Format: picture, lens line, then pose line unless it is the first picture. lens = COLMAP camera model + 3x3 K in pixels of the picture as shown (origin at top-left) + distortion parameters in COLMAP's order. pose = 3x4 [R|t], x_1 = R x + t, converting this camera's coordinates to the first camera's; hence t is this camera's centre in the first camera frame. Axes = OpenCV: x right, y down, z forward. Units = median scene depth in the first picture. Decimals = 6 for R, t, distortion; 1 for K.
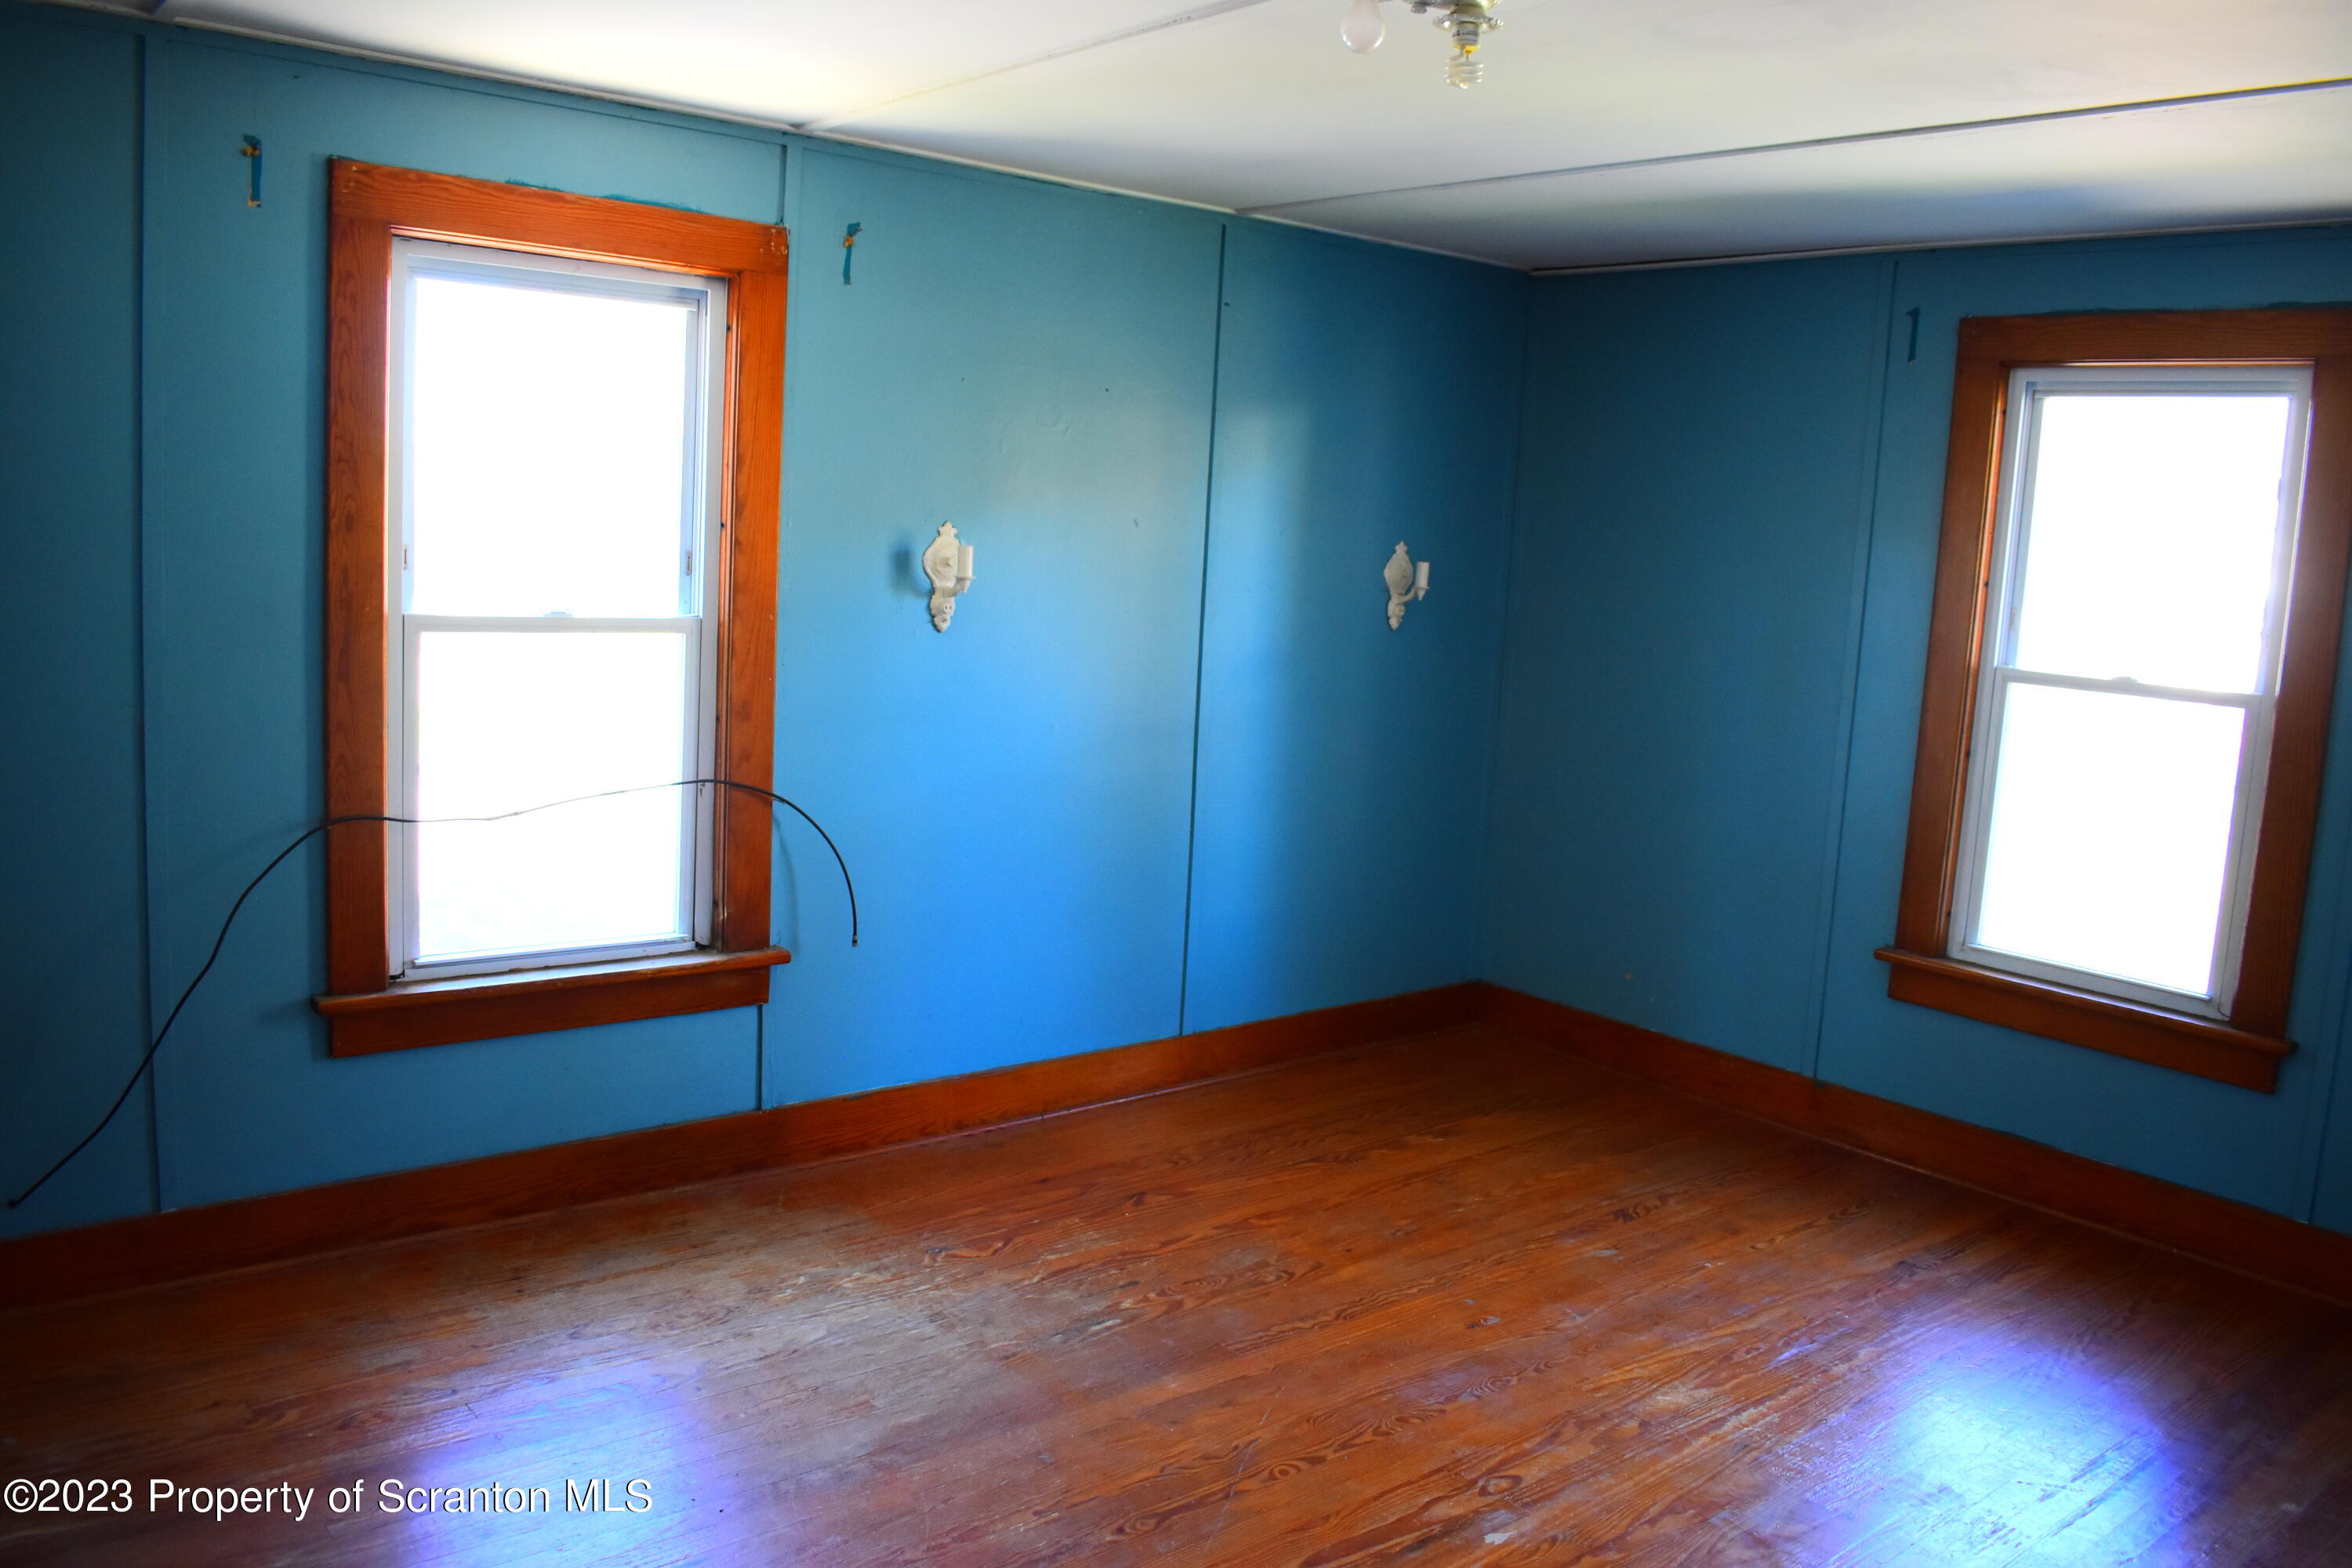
lens RADIAL K [[1817.9, 0, 1172.5], [0, 1817.9, 772.1], [0, 0, 1]] dist [-0.093960, 0.011134]
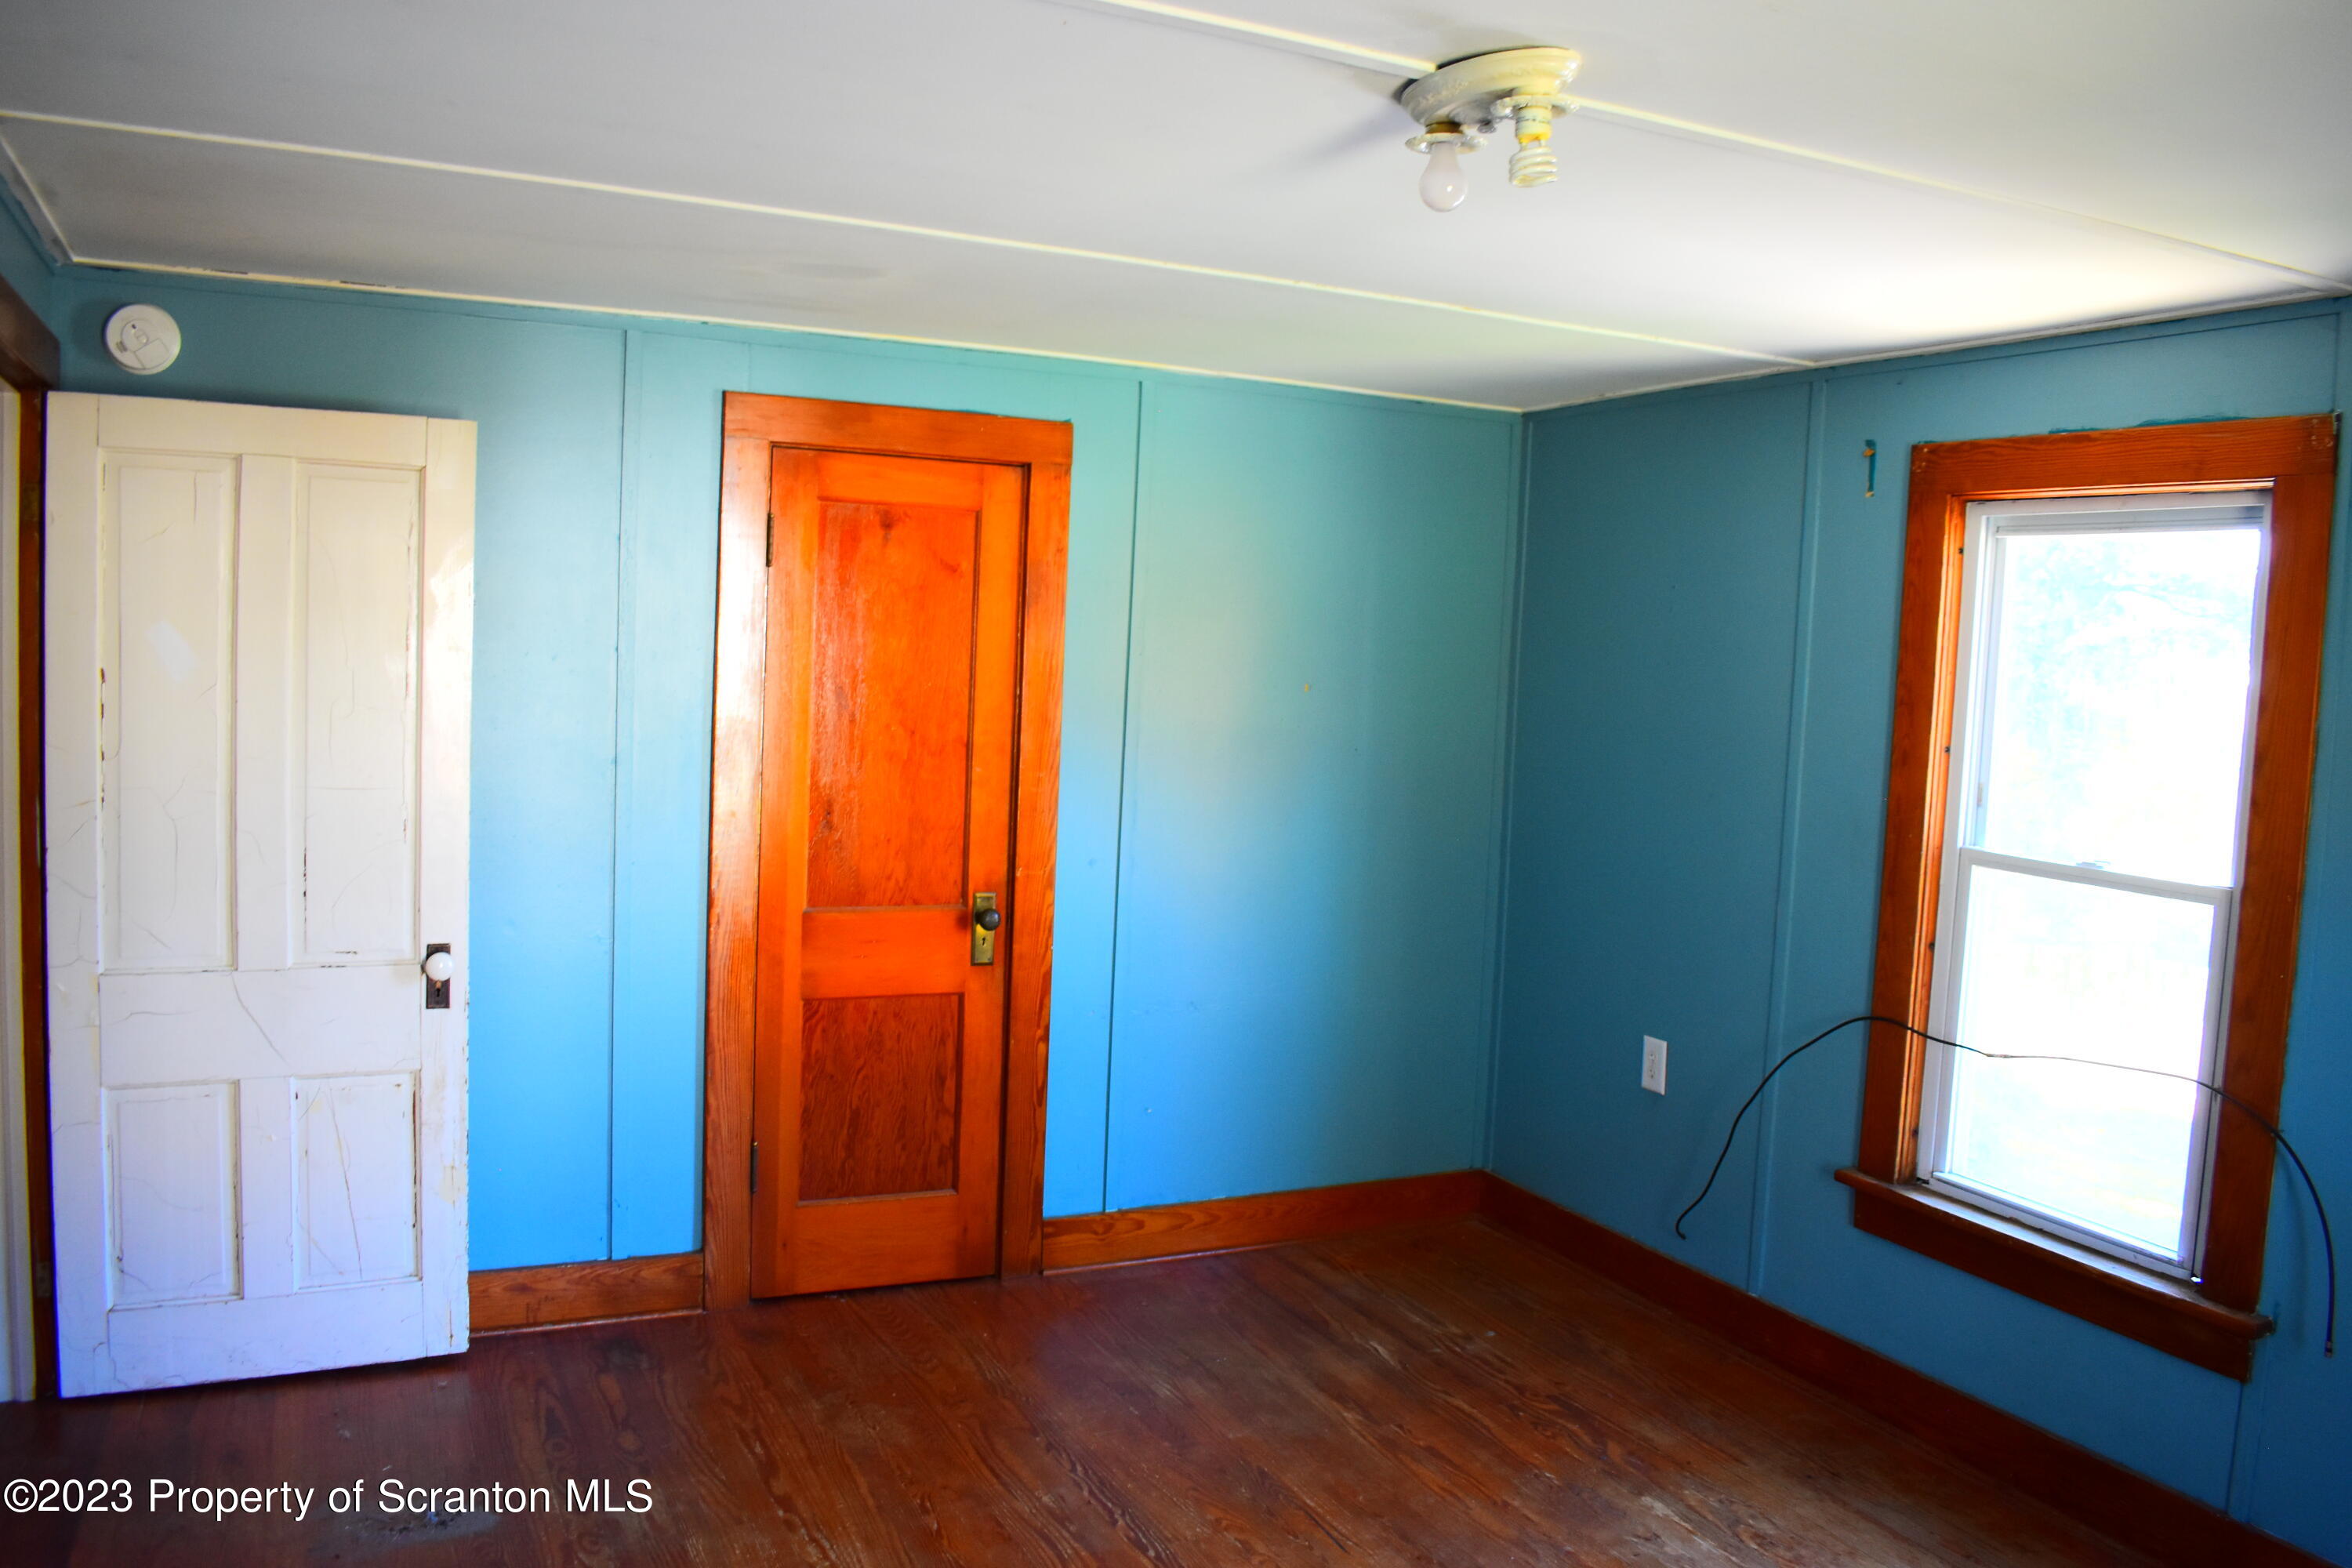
lens RADIAL K [[1817.9, 0, 1172.5], [0, 1817.9, 772.1], [0, 0, 1]] dist [-0.093960, 0.011134]
pose [[-0.237493, 0.004287, -0.971380, 0.719247], [-0.191832, 0.980090, 0.051227, -0.095873], [0.952259, 0.198507, -0.231943, 0.783433]]
